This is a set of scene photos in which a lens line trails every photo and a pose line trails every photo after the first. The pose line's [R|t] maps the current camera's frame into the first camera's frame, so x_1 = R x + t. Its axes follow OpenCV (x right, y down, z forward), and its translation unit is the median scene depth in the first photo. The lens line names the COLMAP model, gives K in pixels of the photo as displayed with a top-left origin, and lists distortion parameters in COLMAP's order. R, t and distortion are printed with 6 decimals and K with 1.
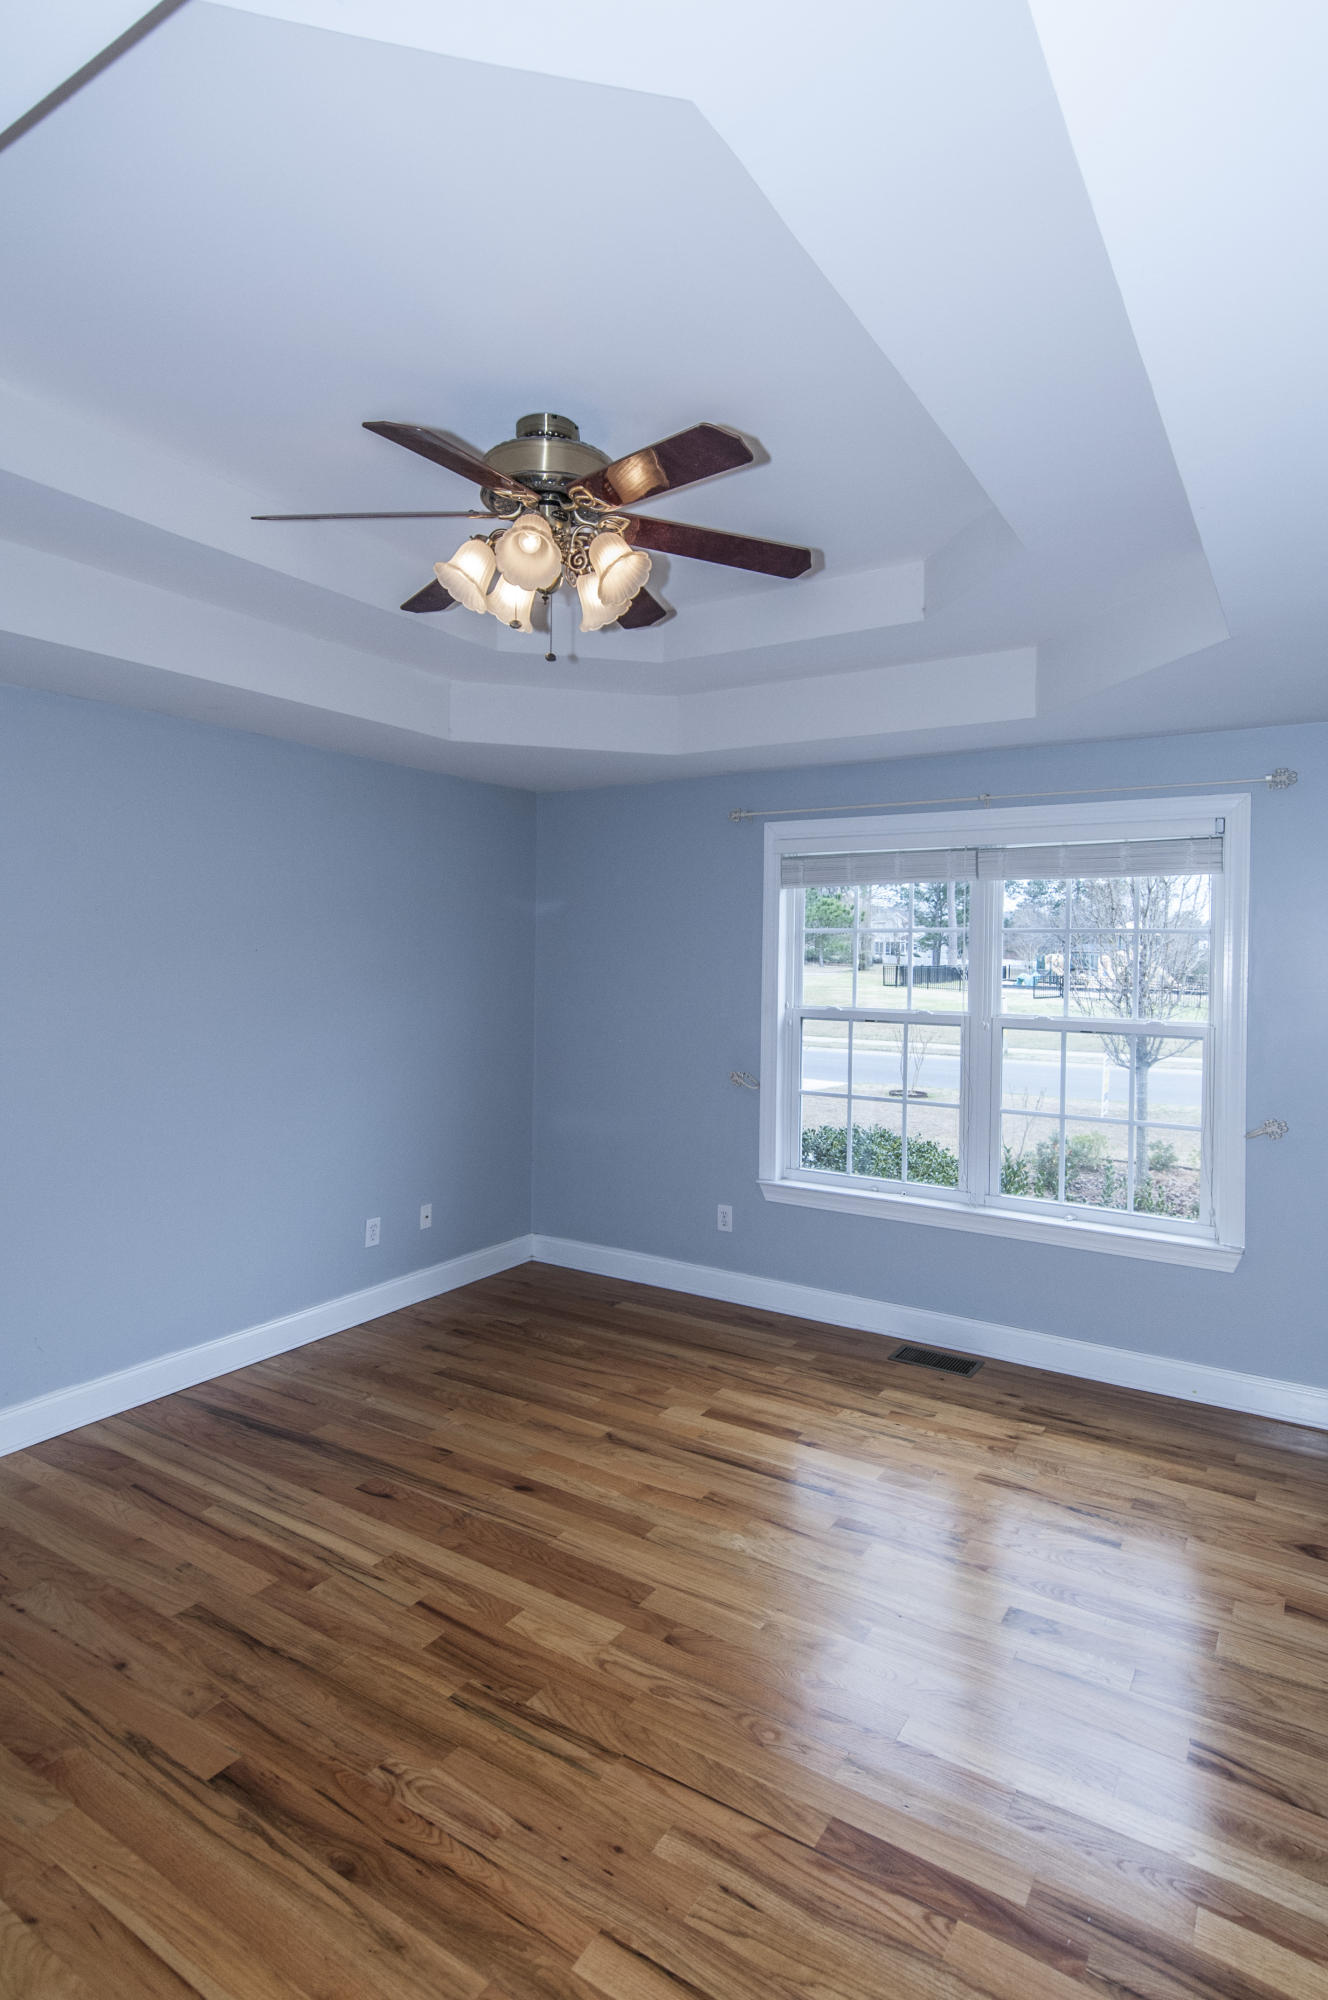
lens RADIAL K [[1047.8, 0, 662.7], [0, 1047.8, 996.5], [0, 0, 1]] dist [0.003212, -0.003526]
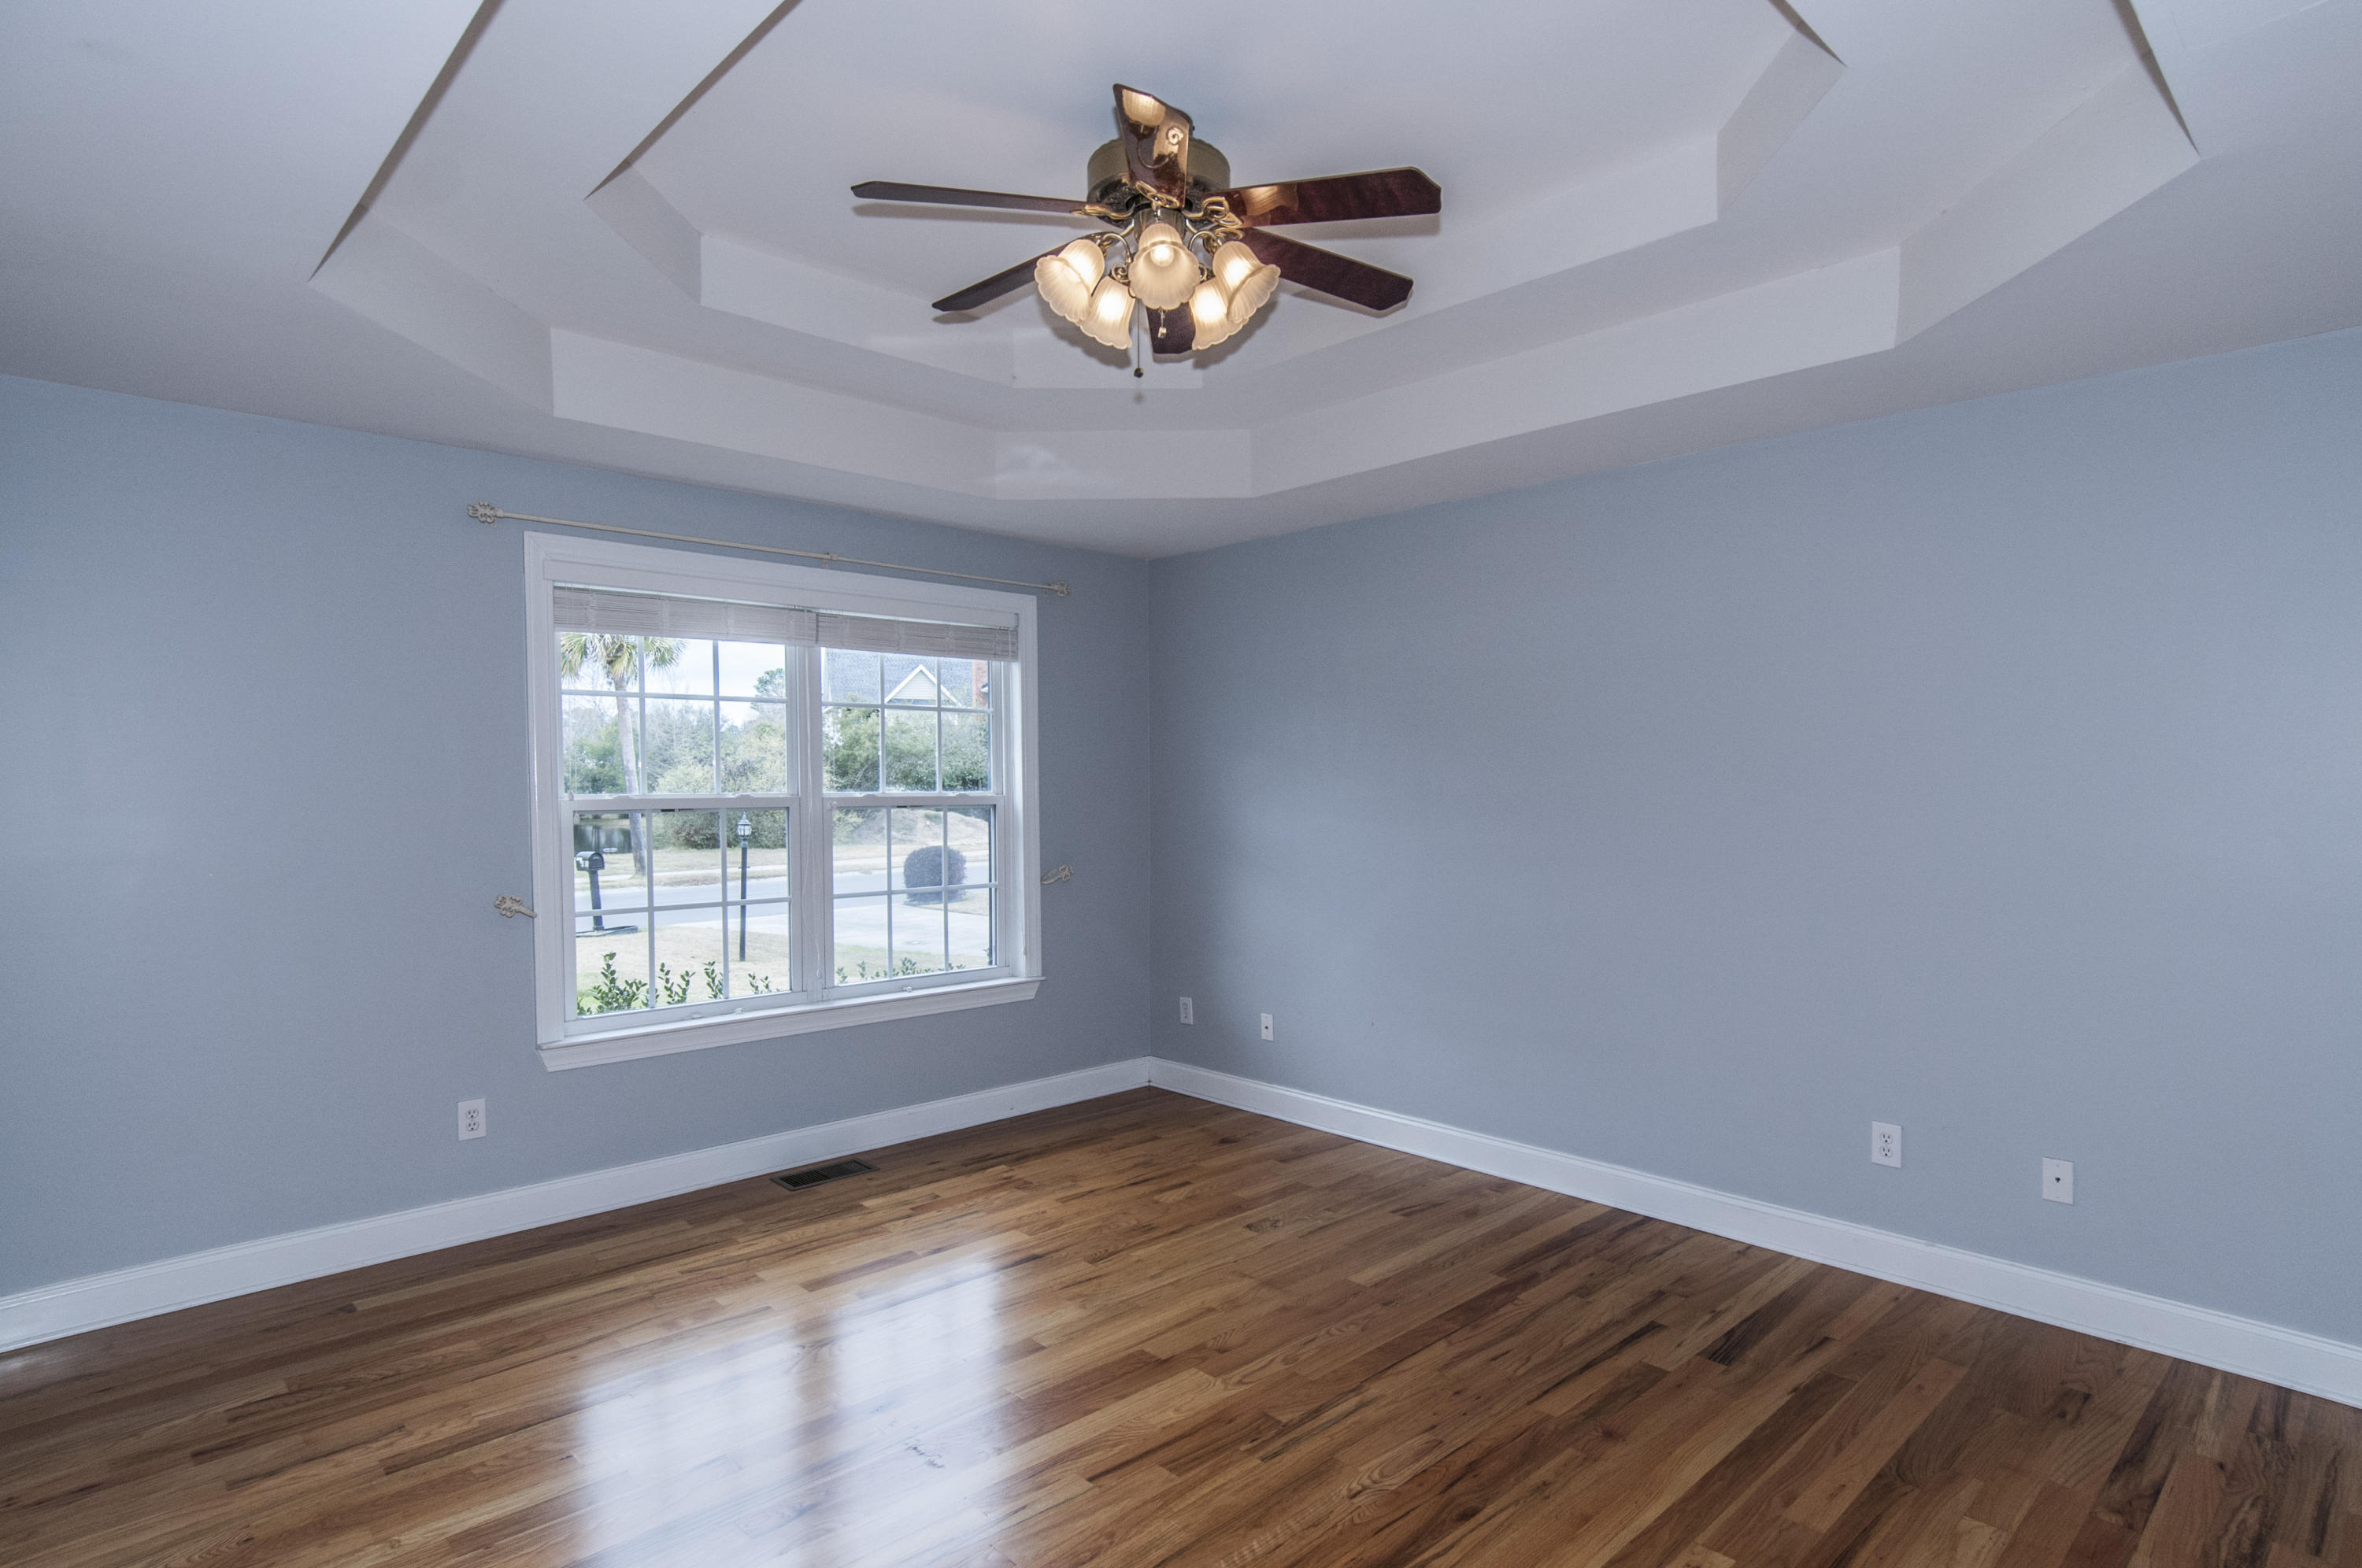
lens RADIAL K [[1237.4, 0, 1230.0], [0, 1237.4, 794.9], [0, 0, 1]] dist [0.003212, -0.003526]
pose [[0.228964, -0.024739, 0.973120, -0.796337], [0.043094, 0.998955, 0.015256, 0.016936], [-0.972480, 0.038442, 0.229791, 0.446788]]
